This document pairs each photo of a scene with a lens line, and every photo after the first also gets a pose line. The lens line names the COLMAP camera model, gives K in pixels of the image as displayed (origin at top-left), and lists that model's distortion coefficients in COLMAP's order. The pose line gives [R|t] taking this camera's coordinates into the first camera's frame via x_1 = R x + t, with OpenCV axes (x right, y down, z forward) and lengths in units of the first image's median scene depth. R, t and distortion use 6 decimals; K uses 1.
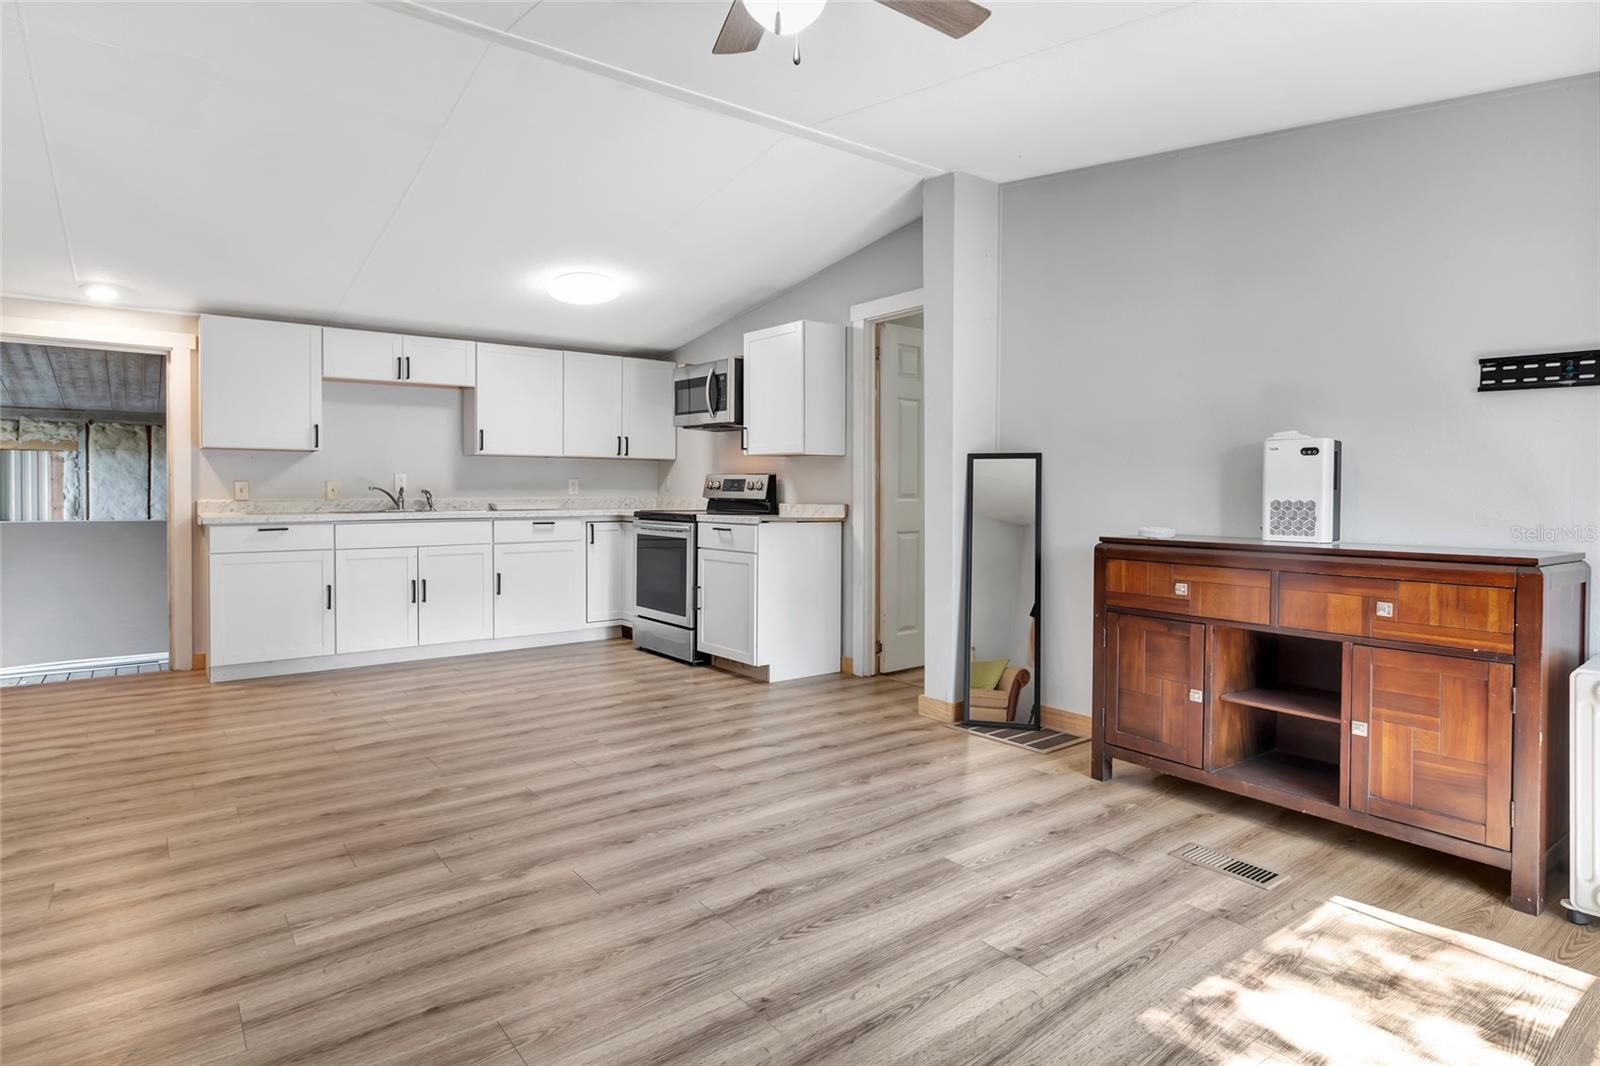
lens RADIAL K [[858.9, 0, 801.9], [0, 858.9, 489.8], [0, 0, 1]] dist [0.000881, 0.000001]
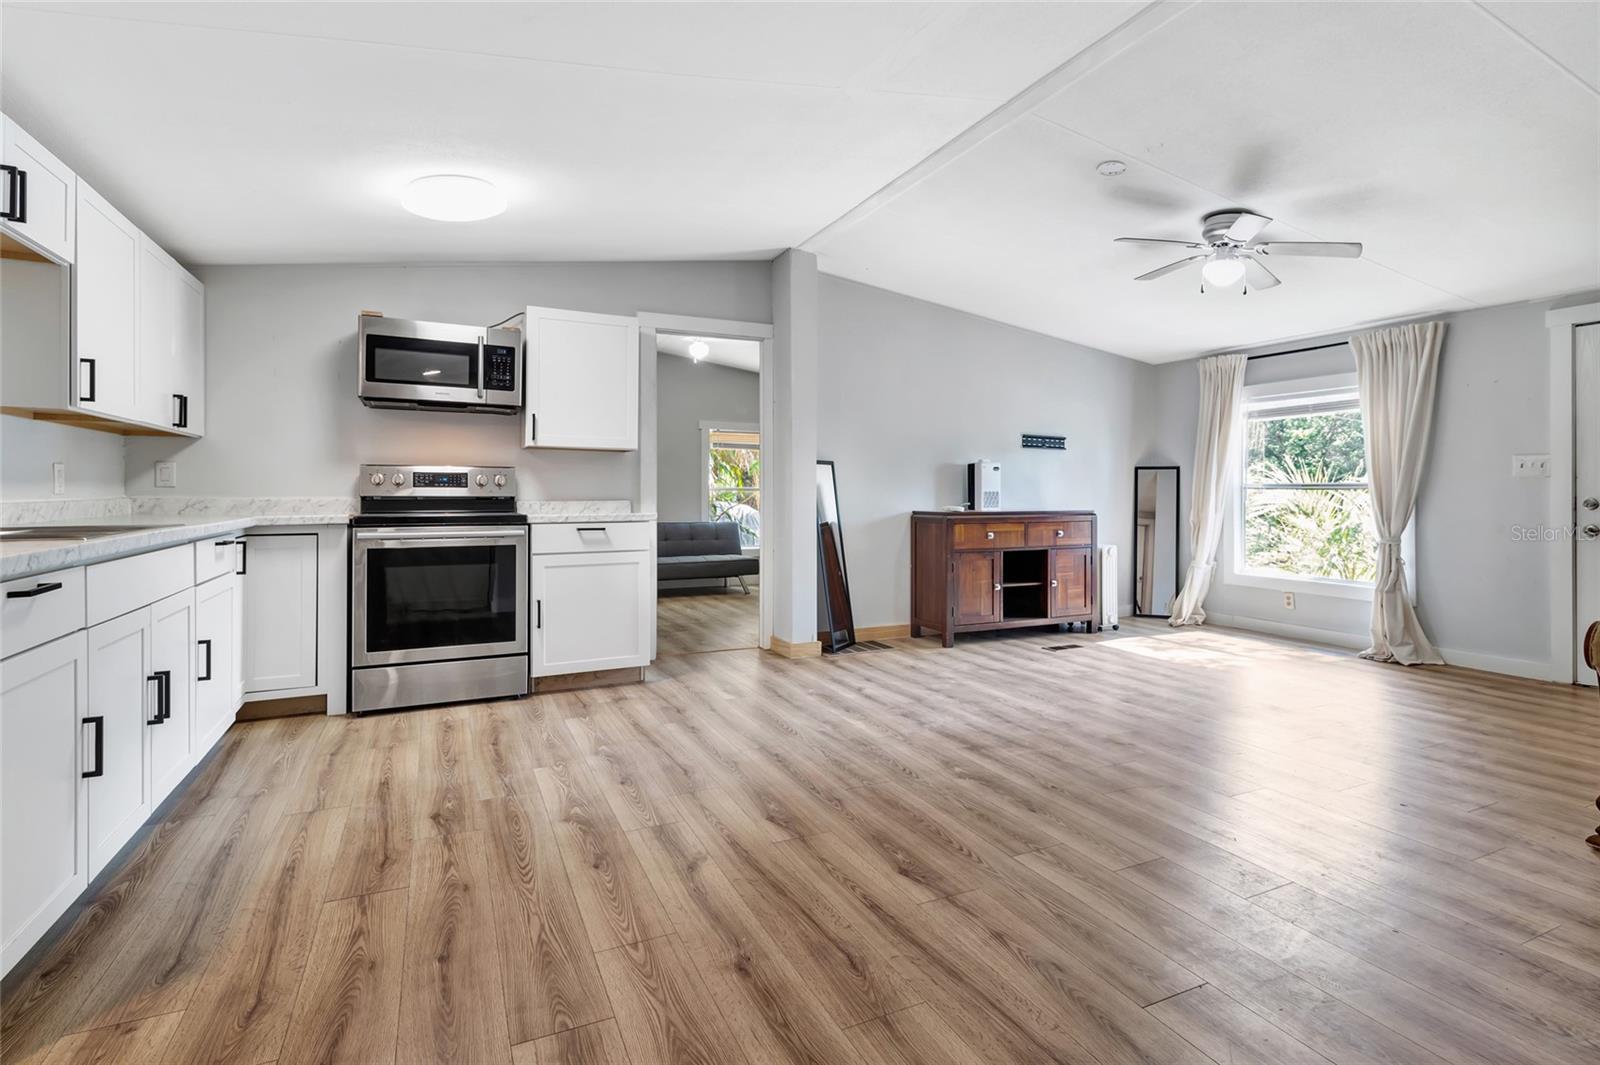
lens RADIAL K [[791.5, 0, 802.3], [0, 791.5, 495.0], [0, 0, 1]] dist [0.002094, 0.000165]
pose [[0.212968, -0.006054, 0.977041, -1.624969], [0.000776, 0.999982, 0.006027, 0.010373], [-0.977059, -0.000525, 0.212968, 1.154478]]
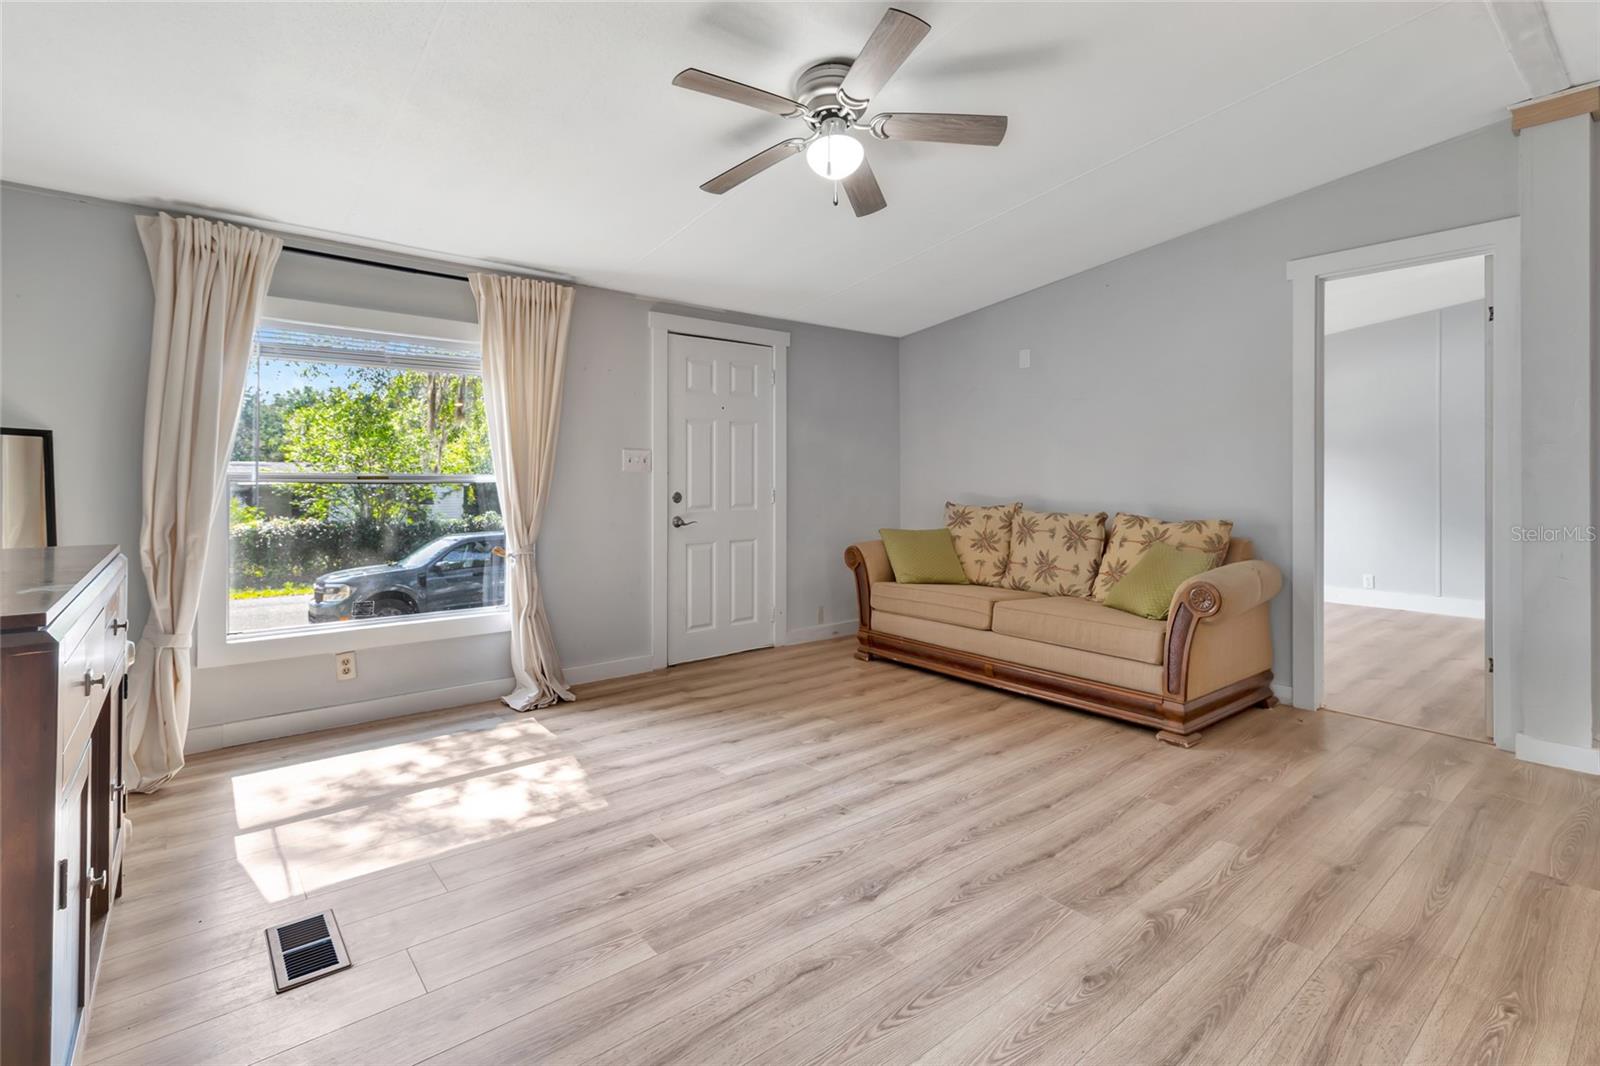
lens RADIAL K [[755.0, 0, 803.9], [0, 755.0, 474.3], [0, 0, 1]] dist [0.000841, 0.000058]
pose [[-0.998746, -0.005786, -0.049719, 0.066356], [-0.005372, 0.999950, -0.008459, -0.000370], [0.049766, -0.008181, -0.998727, 1.615777]]
